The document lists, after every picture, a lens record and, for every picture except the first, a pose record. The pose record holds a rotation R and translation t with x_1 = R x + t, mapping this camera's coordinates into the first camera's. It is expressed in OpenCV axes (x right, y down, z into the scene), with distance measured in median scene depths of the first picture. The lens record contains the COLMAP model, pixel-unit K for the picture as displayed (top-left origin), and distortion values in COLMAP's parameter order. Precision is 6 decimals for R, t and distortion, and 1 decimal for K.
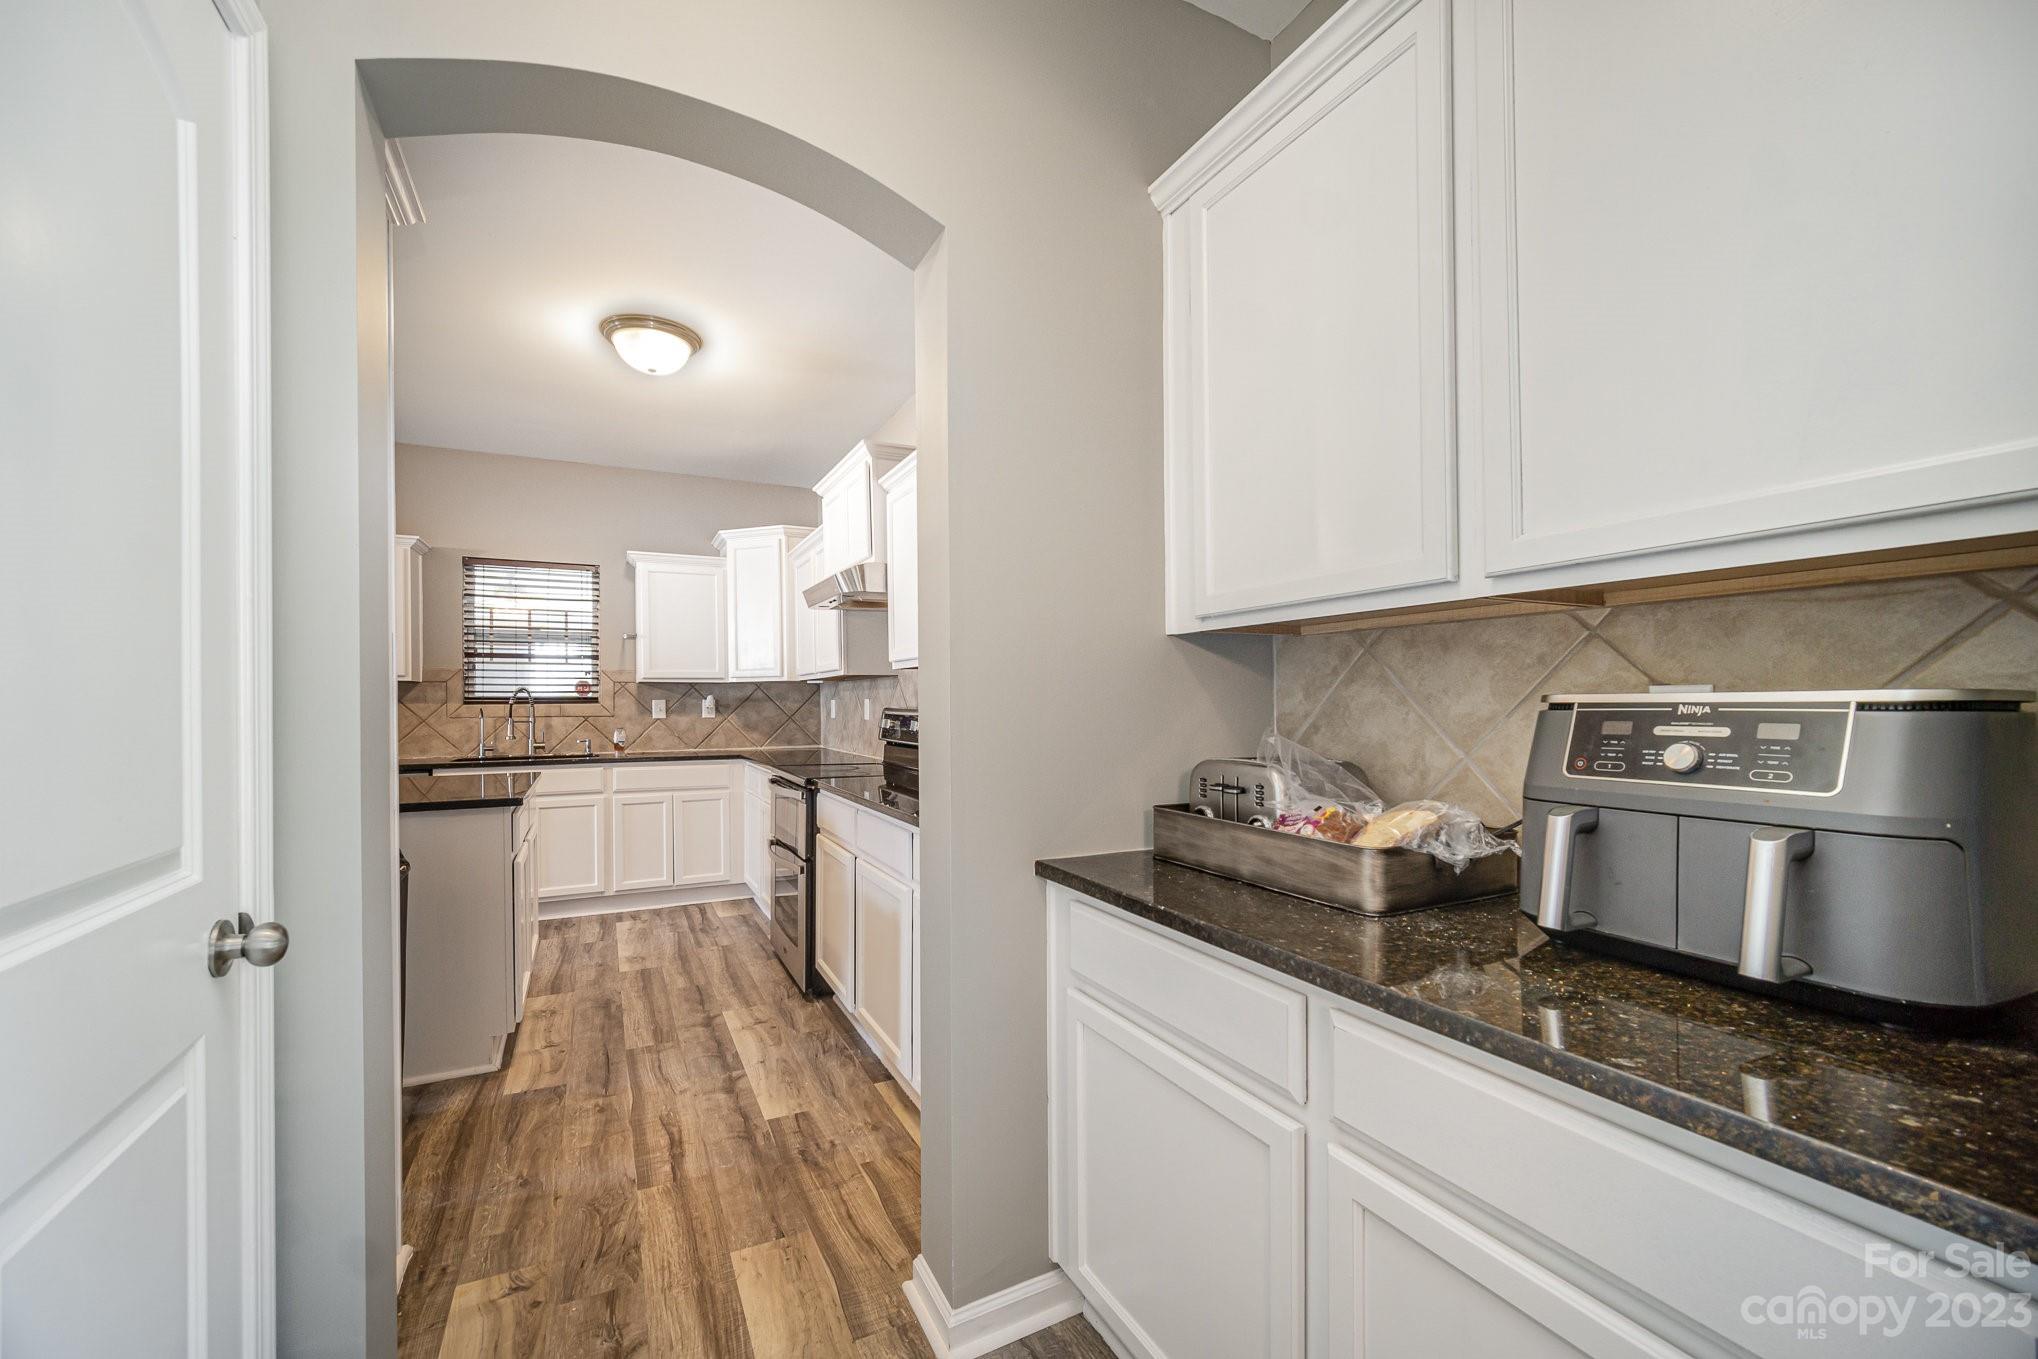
lens RADIAL K [[832.1, 0, 1013.3], [0, 832.1, 705.9], [0, 0, 1]] dist [-0.001816, -0.000253]
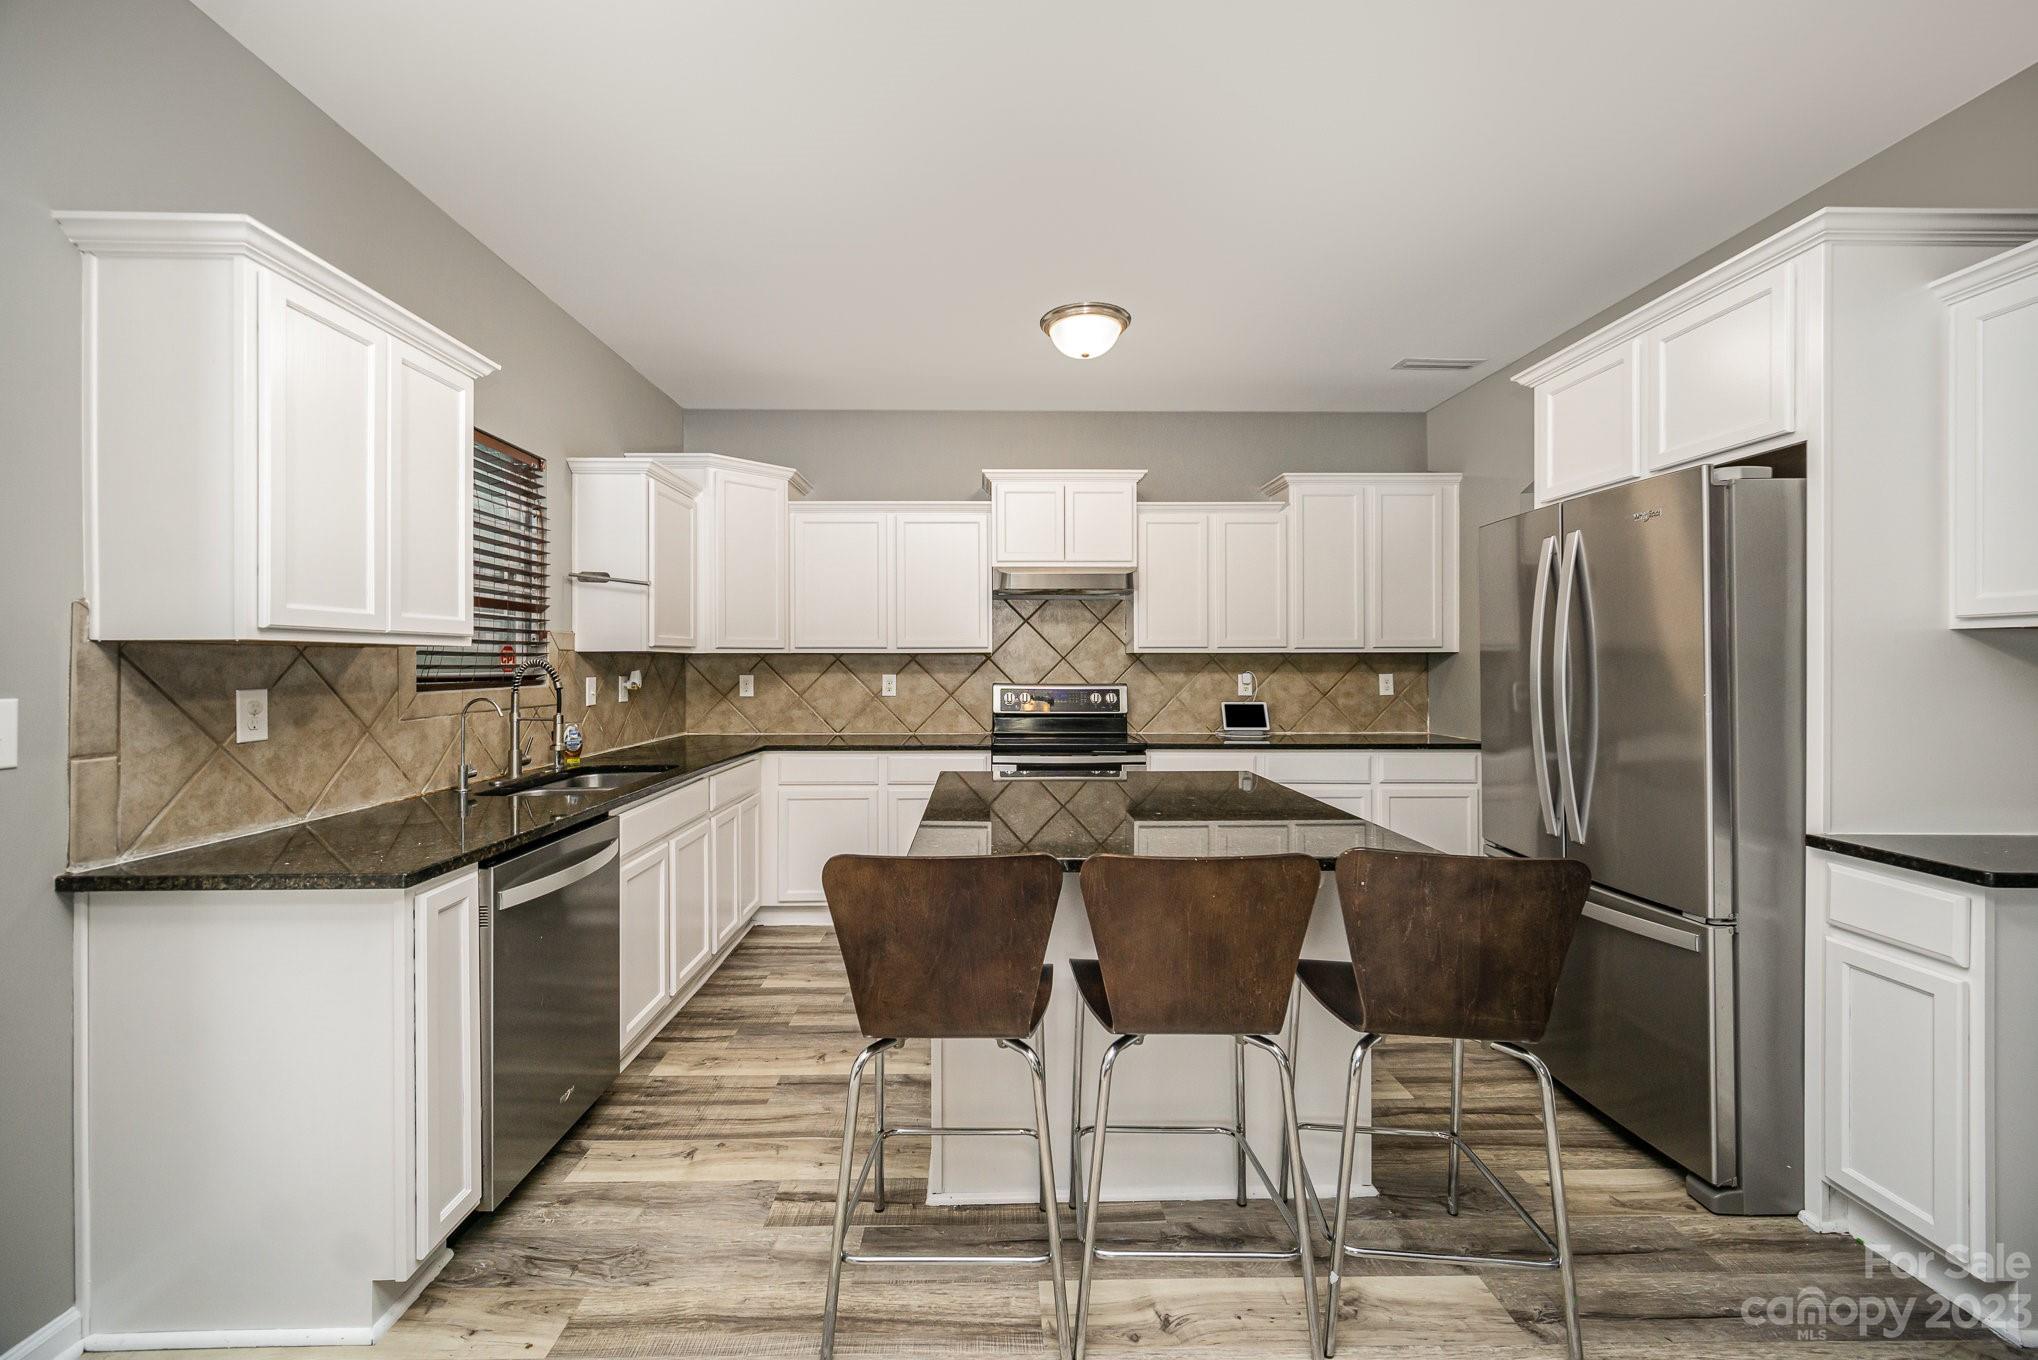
lens RADIAL K [[800.0, 0, 1006.9], [0, 800.0, 673.7], [0, 0, 1]] dist [-0.001974, -0.000333]
pose [[0.428960, -0.009184, 0.903277, -0.954815], [0.005093, 0.999957, 0.007749, -0.015419], [-0.903309, 0.001276, 0.428989, 0.478988]]
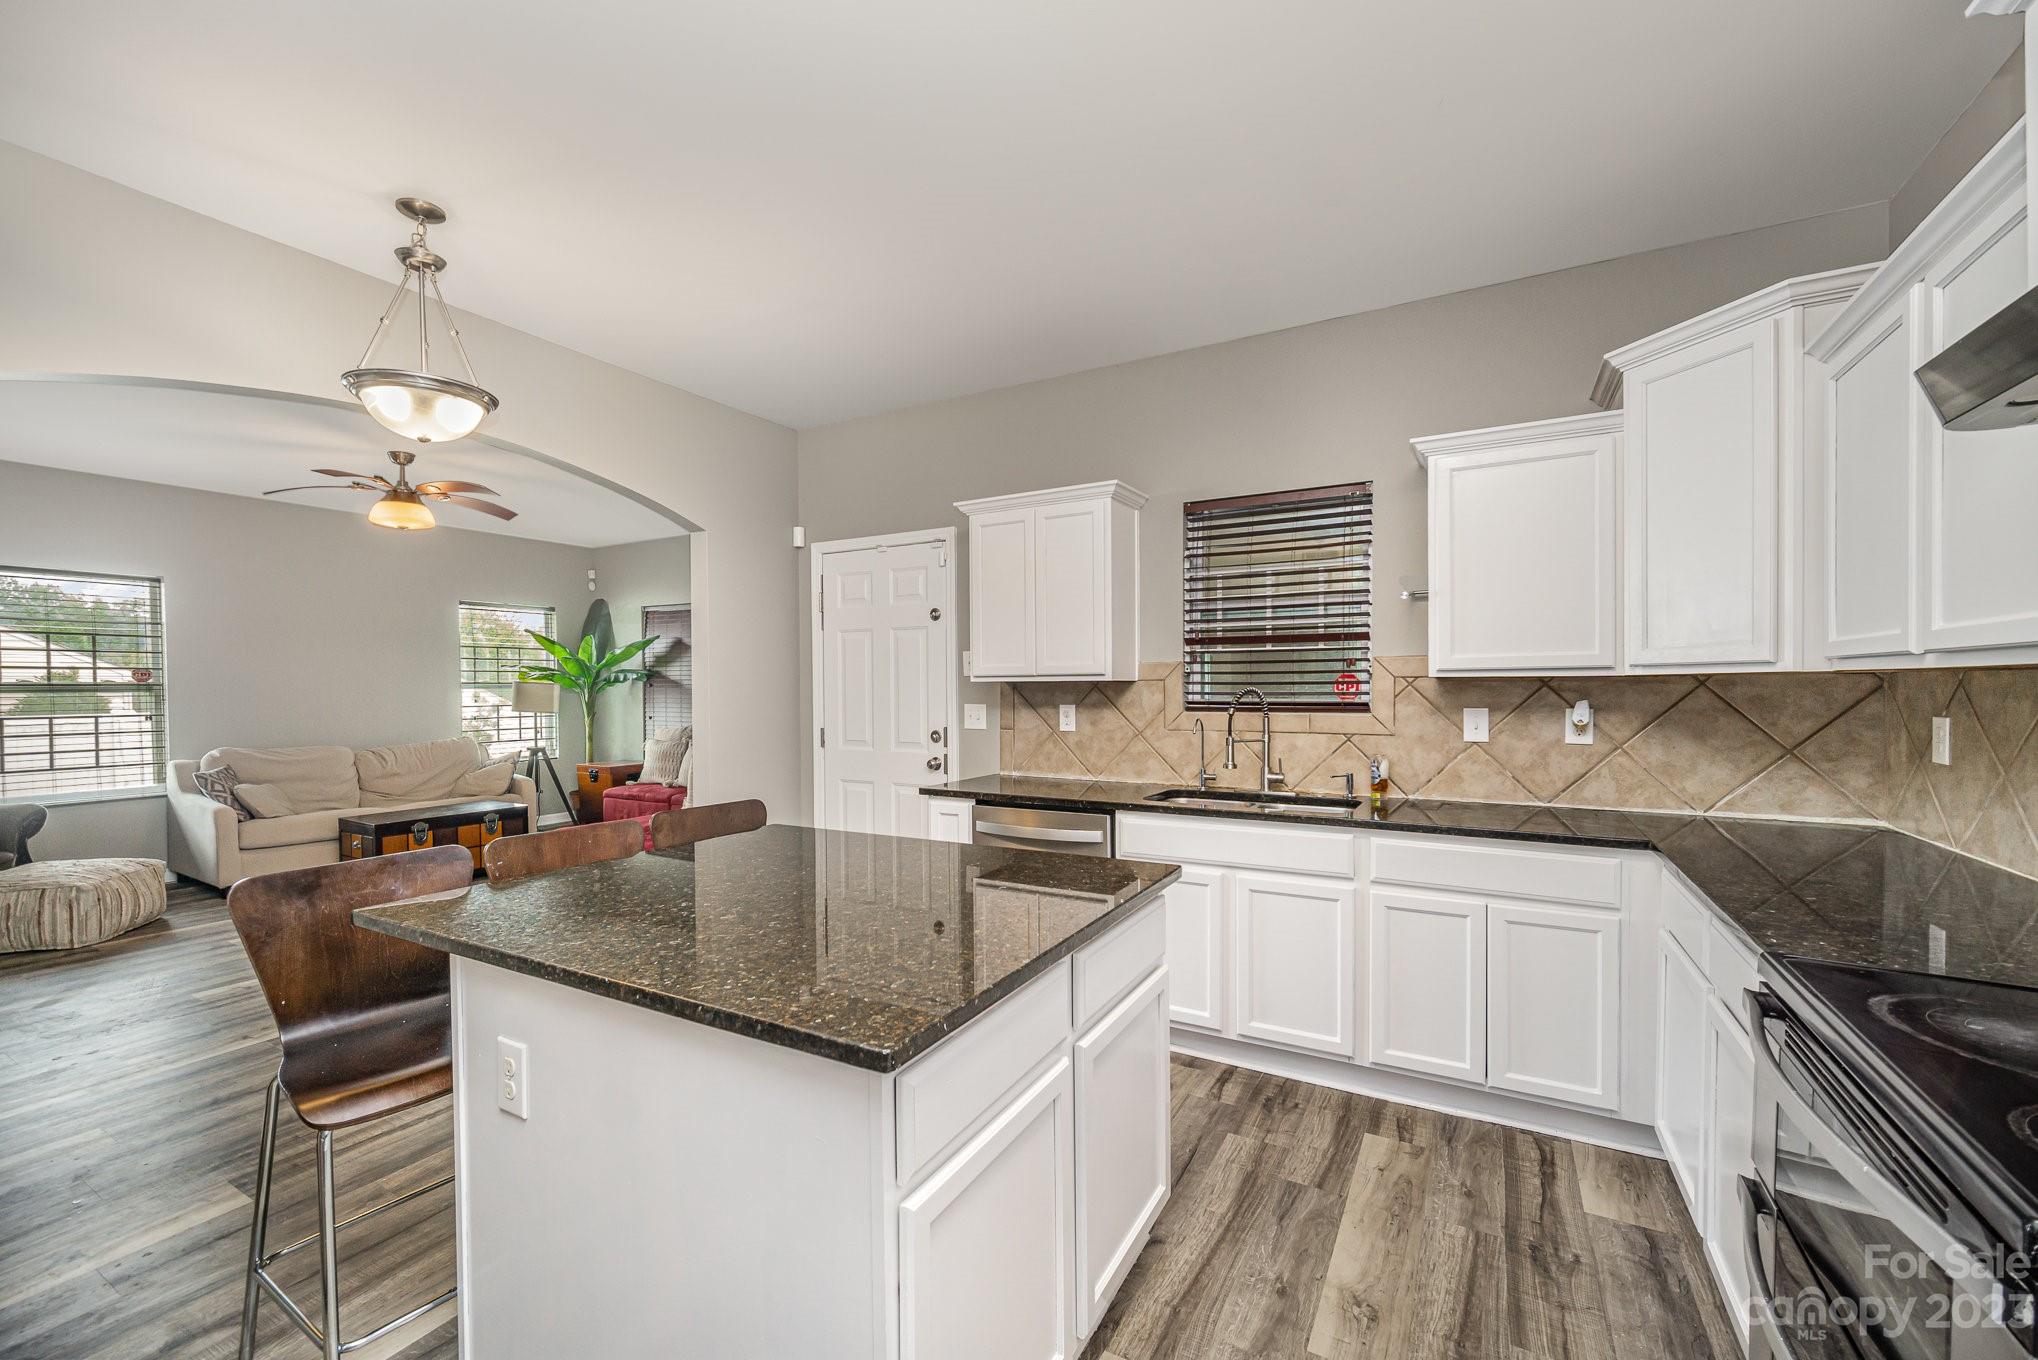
lens RADIAL K [[832.1, 0, 1013.3], [0, 832.1, 706.4], [0, 0, 1]] dist [-0.001816, -0.000253]
pose [[0.560066, 0.017529, -0.828263, -0.158827], [-0.004054, 0.999822, 0.018419, -0.019198], [0.828438, -0.006959, 0.560037, 0.489786]]
